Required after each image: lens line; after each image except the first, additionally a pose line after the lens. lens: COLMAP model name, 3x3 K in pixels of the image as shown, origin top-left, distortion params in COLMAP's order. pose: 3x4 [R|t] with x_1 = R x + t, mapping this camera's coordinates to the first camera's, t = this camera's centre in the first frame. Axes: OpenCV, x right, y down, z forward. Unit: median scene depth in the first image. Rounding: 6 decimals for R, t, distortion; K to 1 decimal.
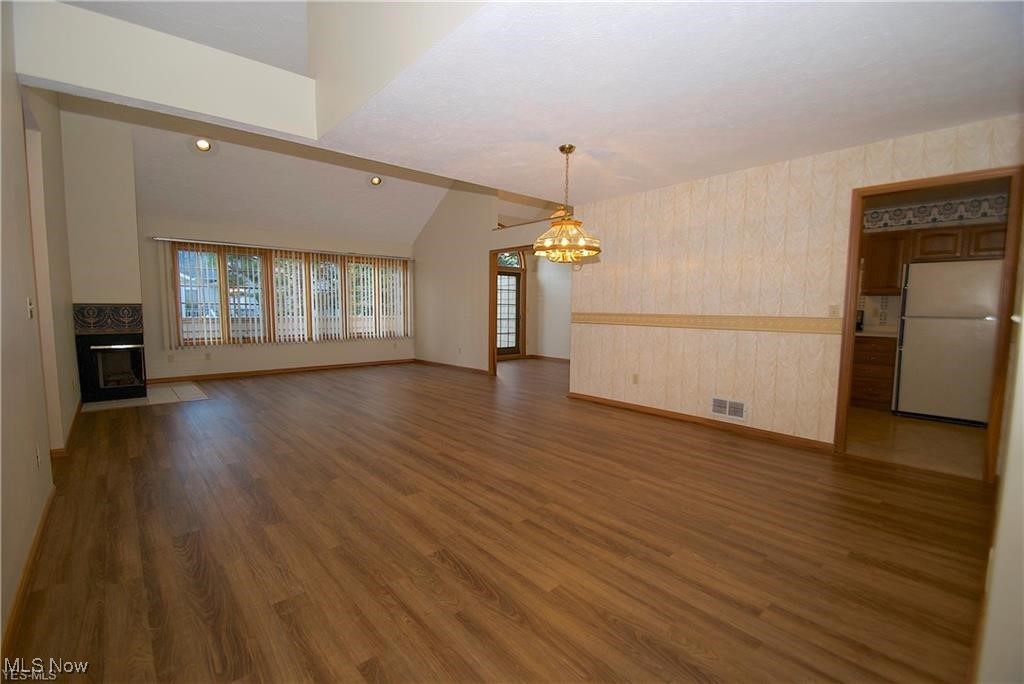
lens RADIAL K [[451.5, 0, 510.4], [0, 451.5, 350.6], [0, 0, 1]] dist [-0.000716, -0.005822]
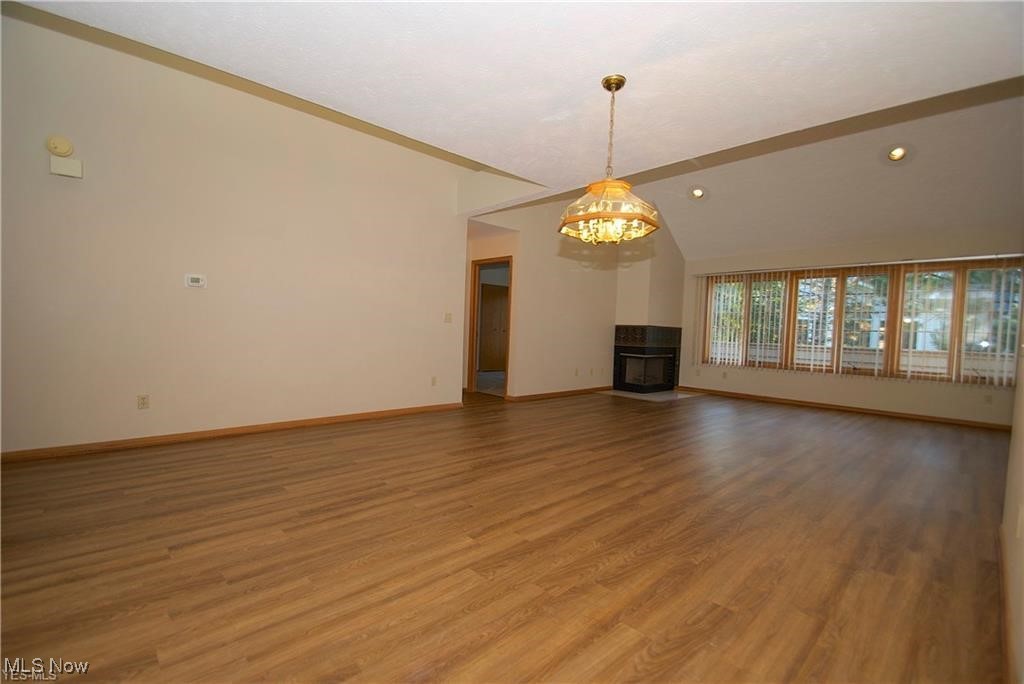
lens RADIAL K [[451.5, 0, 513.9], [0, 451.5, 342.2], [0, 0, 1]] dist [-0.000716, -0.005822]
pose [[0.041715, 0.022565, -0.998875, 0.795407], [-0.131947, 0.991113, 0.016879, -0.034348], [0.990379, 0.131095, 0.044321, 0.807840]]
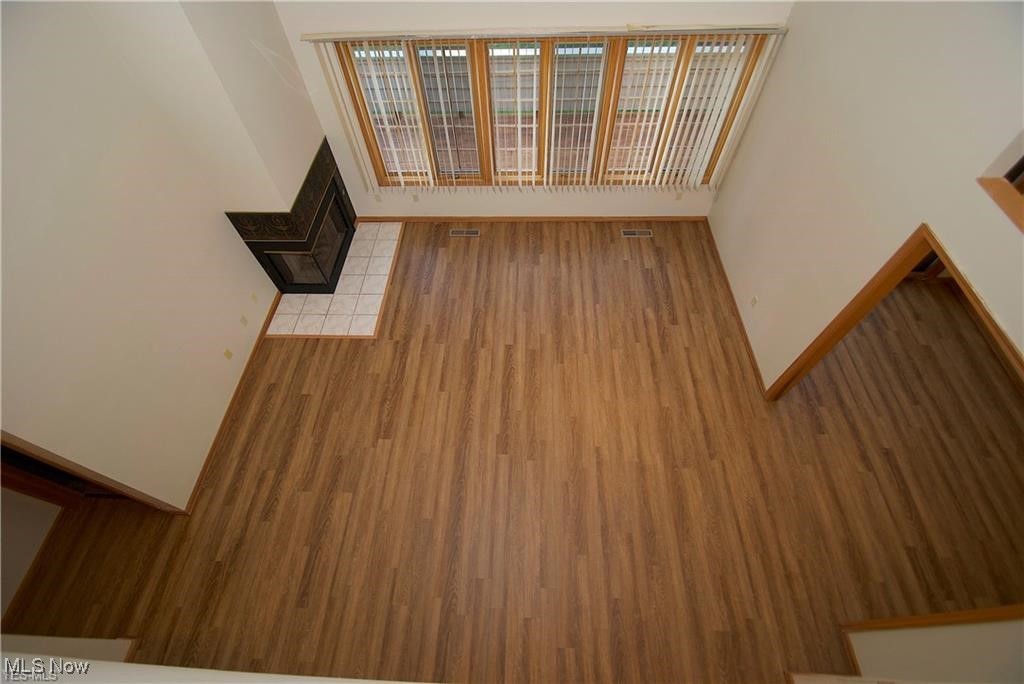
lens RADIAL K [[451.5, 0, 514.6], [0, 451.5, 342.0], [0, 0, 1]] dist [-0.000716, -0.005822]
pose [[0.728880, 0.550546, -0.406981, -0.162139], [-0.032810, 0.621849, 0.782450, -0.865031], [0.683855, -0.556959, 0.471317, 1.153781]]
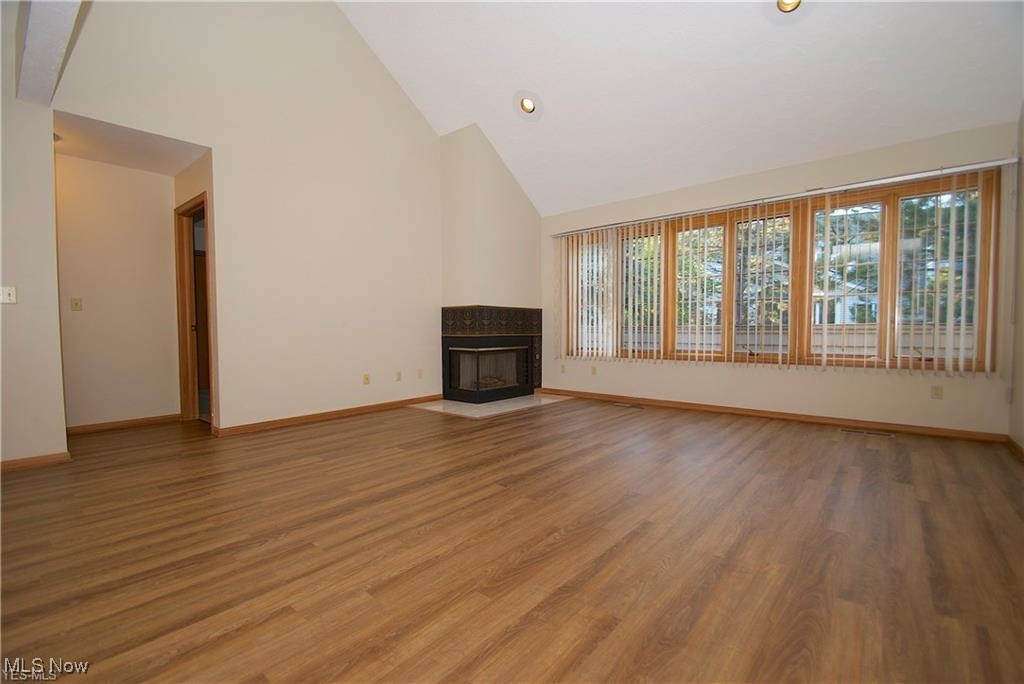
lens RADIAL K [[451.5, 0, 517.9], [0, 451.5, 341.6], [0, 0, 1]] dist [-0.000716, -0.005822]
pose [[0.155587, 0.024914, -0.987508, 0.200452], [-0.088228, 0.996037, 0.011228, -0.068963], [0.983874, 0.085379, 0.157169, 1.398622]]
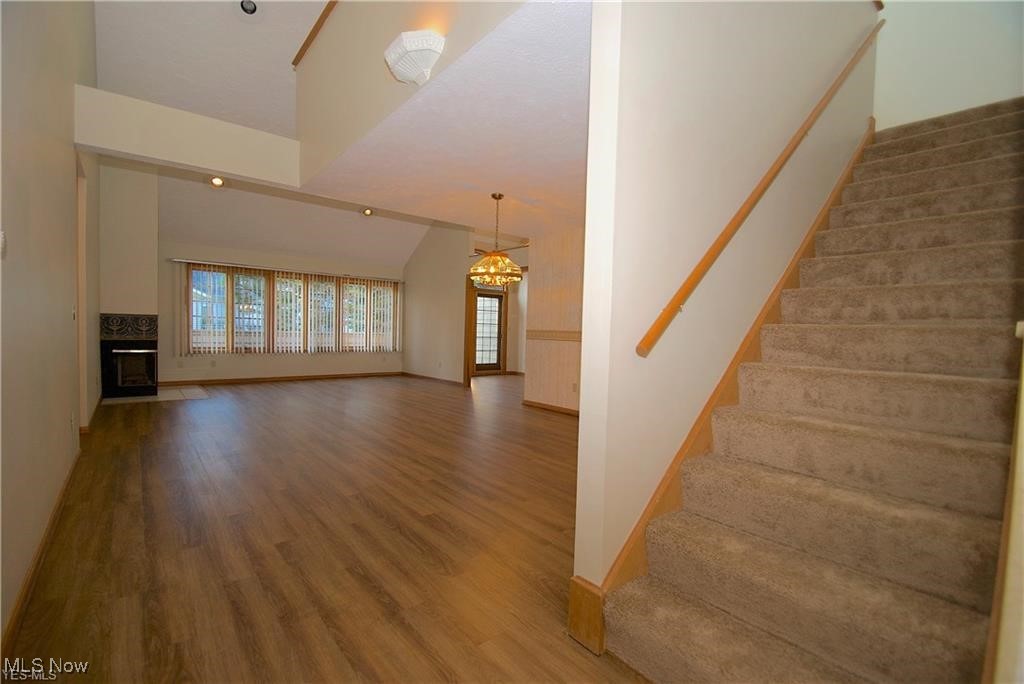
lens RADIAL K [[451.5, 0, 510.3], [0, 451.5, 349.5], [0, 0, 1]] dist [-0.000716, -0.005822]
pose [[0.999520, 0.019974, -0.023694, 0.187276], [-0.021218, 0.998344, -0.053473, 0.041643], [0.022587, 0.053950, 0.998288, -0.211809]]
